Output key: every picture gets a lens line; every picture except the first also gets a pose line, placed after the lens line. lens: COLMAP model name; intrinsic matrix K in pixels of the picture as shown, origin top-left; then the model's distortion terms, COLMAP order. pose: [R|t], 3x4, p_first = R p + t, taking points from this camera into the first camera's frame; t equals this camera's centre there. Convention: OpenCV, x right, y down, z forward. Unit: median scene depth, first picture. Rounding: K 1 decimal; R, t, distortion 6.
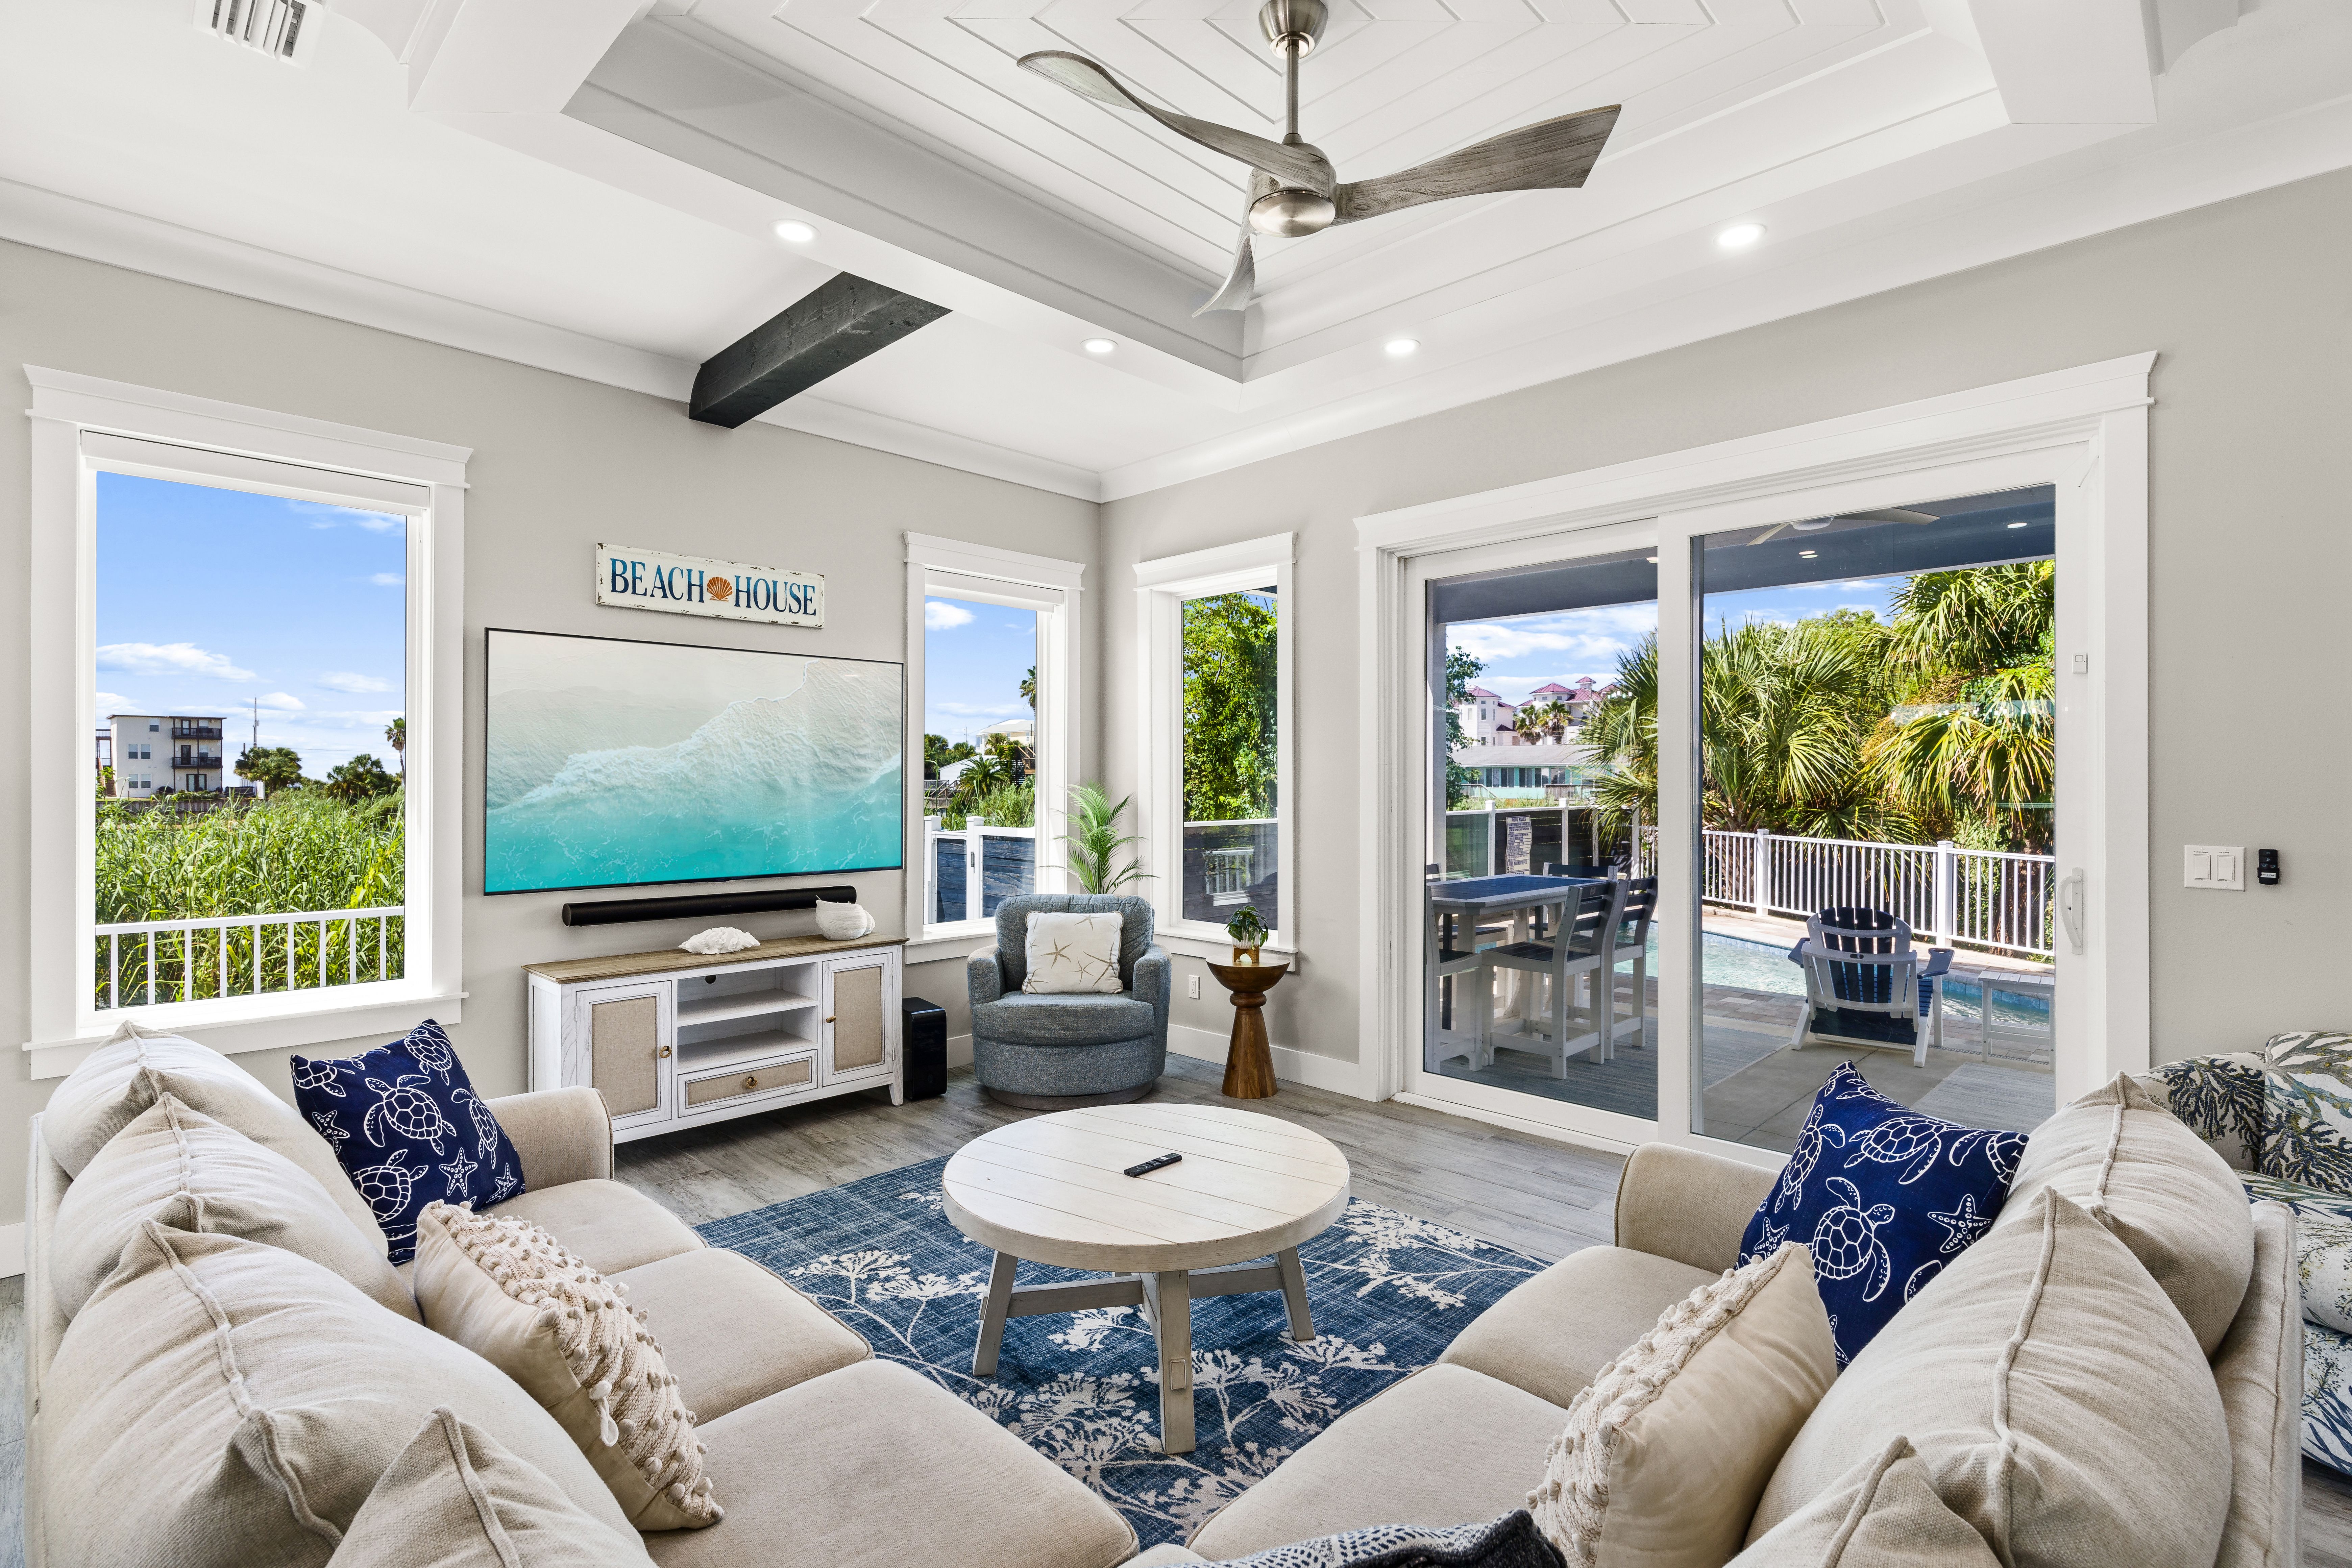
lens RADIAL K [[1092.7, 0, 1178.8], [0, 1092.7, 794.4], [0, 0, 1]] dist [0.010664, 0.000341]
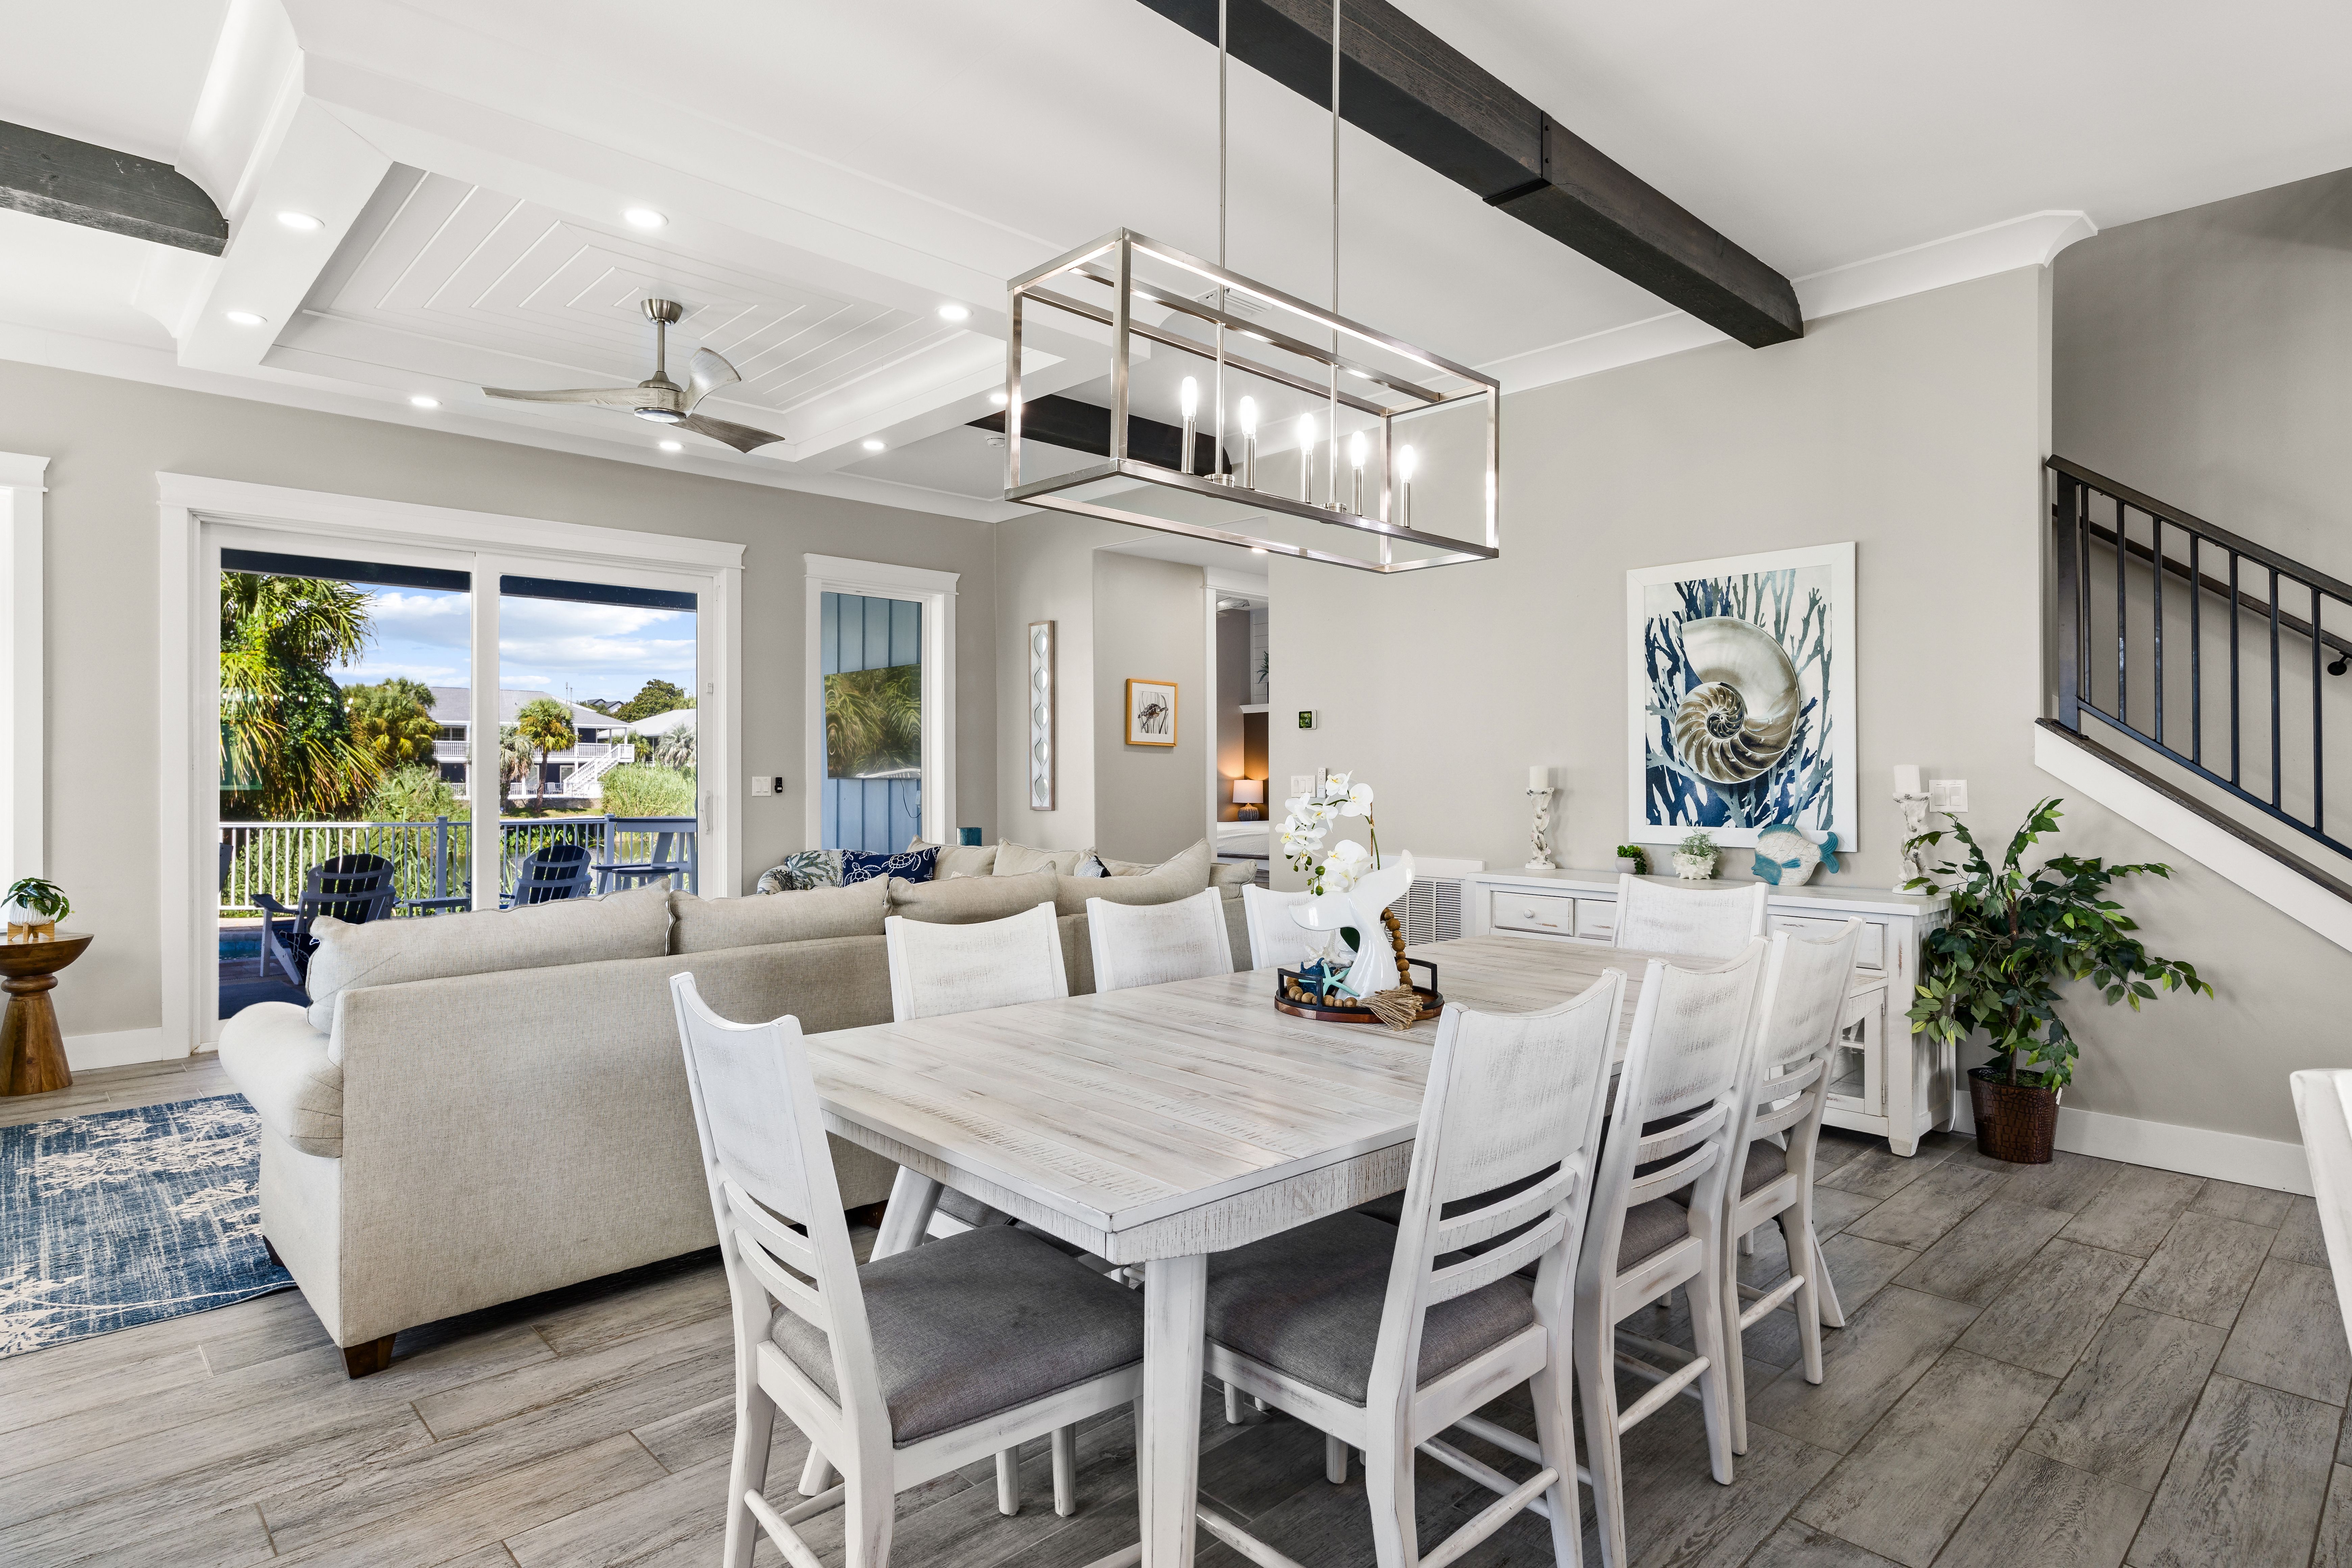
lens RADIAL K [[1245.3, 0, 1188.4], [0, 1245.3, 768.6], [0, 0, 1]] dist [0.001402, 0.000500]
pose [[0.024753, 0.005105, 0.999681, -0.996114], [0.011364, 0.999921, -0.005387, 0.033451], [-0.999629, 0.011494, 0.024693, 0.046044]]
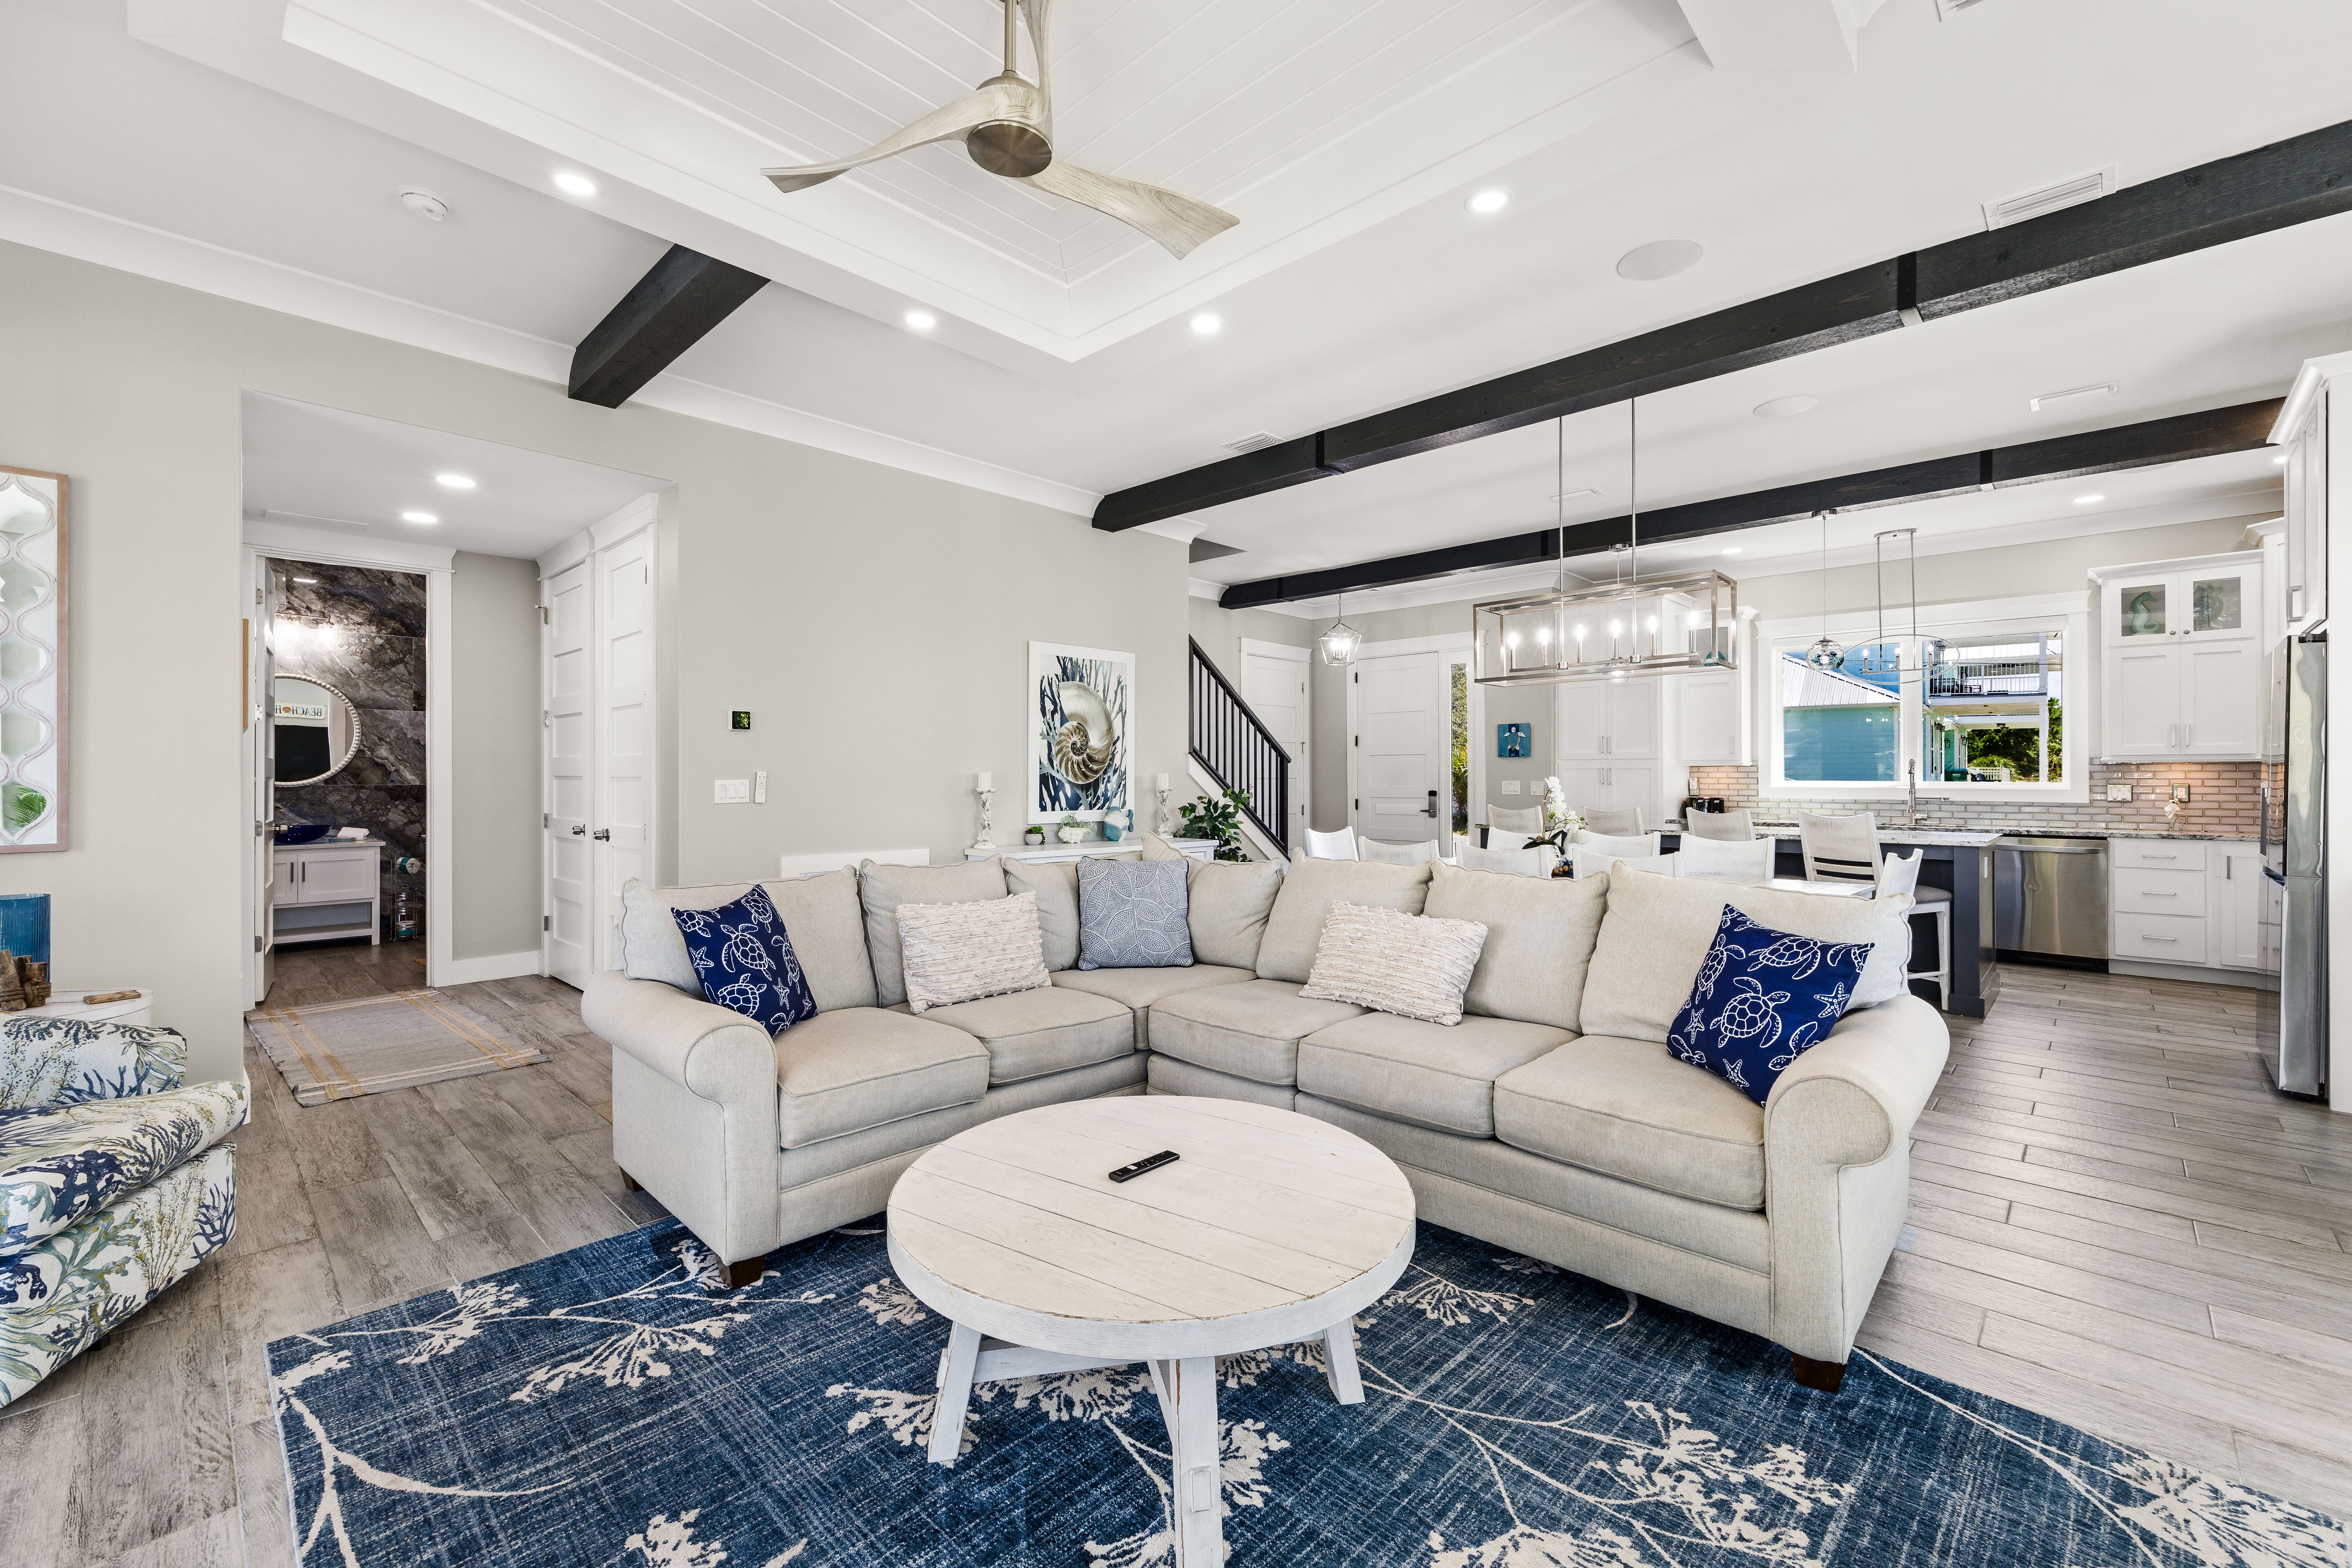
lens RADIAL K [[962.4, 0, 1178.5], [0, 962.4, 791.1], [0, 0, 1]] dist [0.002958, 0.002513]
pose [[-0.999821, 0.002399, -0.018766, -0.020152], [0.001948, 0.999710, 0.023998, 0.023497], [0.018818, 0.023957, -0.999536, 0.986181]]
